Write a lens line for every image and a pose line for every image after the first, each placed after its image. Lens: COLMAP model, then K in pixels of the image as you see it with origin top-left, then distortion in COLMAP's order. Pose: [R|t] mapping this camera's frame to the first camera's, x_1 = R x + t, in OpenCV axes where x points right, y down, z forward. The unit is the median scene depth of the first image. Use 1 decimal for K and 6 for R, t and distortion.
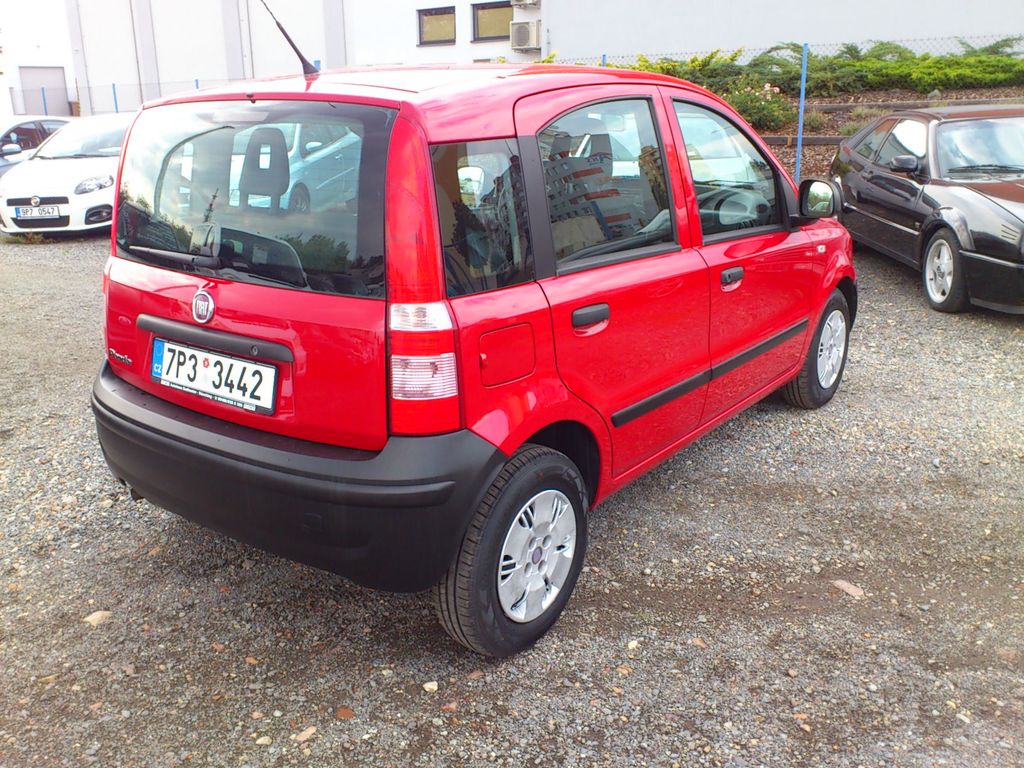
lens RADIAL K [[908.0, 0, 513.9], [0, 908.0, 383.2], [0, 0, 1]] dist [0.013305, -0.006438]
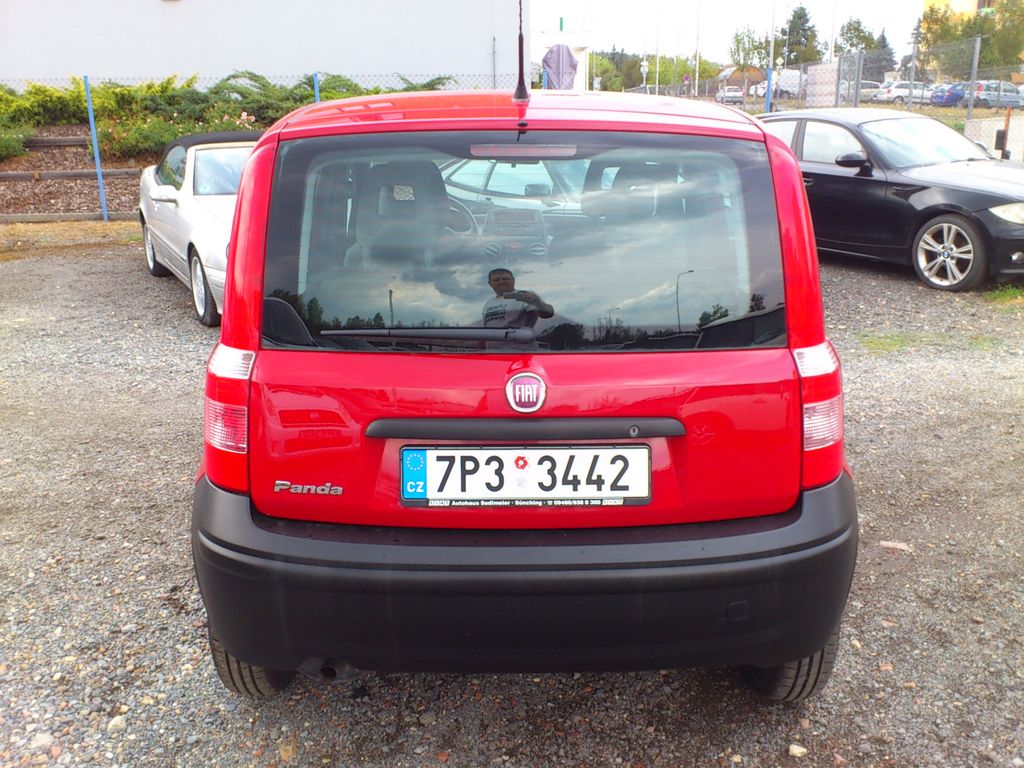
lens RADIAL K [[908.0, 0, 564.1], [0, 908.0, 389.2], [0, 0, 1]] dist [0.013305, -0.006438]
pose [[0.799270, -0.160428, 0.579163, -0.740154], [0.173782, 0.984237, 0.032806, -0.102177], [-0.575297, 0.074427, 0.814552, 0.330367]]
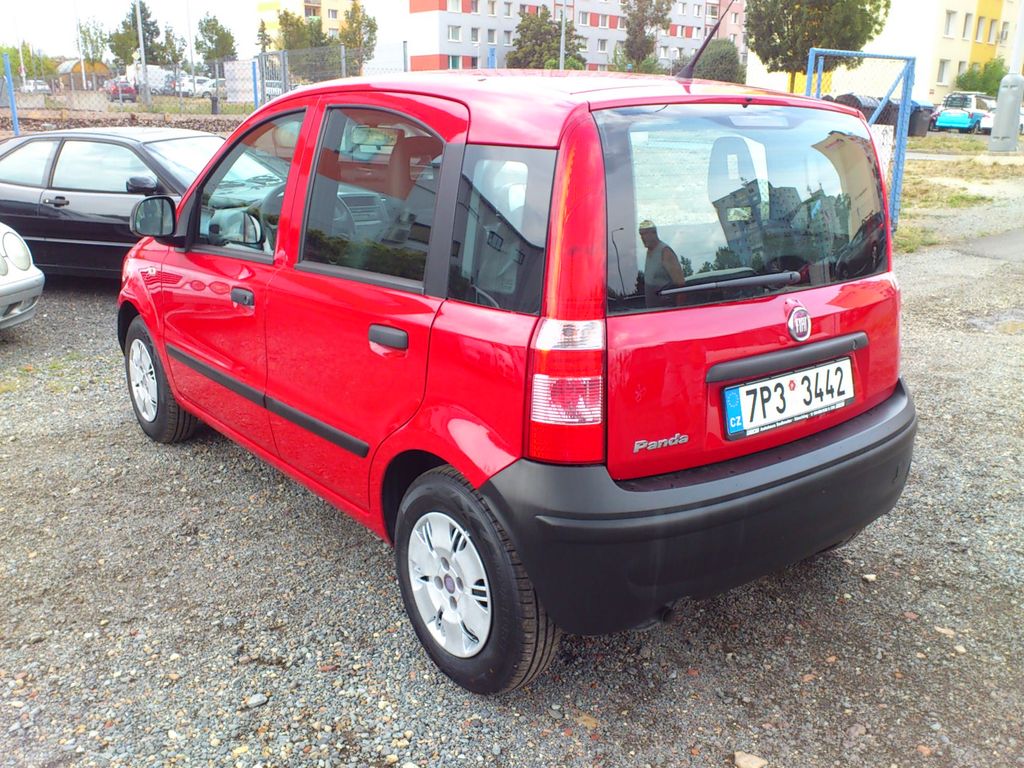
lens RADIAL K [[908.0, 0, 490.1], [0, 908.0, 395.9], [0, 0, 1]] dist [0.013305, -0.006438]
pose [[0.283325, -0.262249, 0.922471, -1.266396], [0.278850, 0.942854, 0.182398, -0.263590], [-0.917589, 0.205553, 0.340262, 0.953785]]
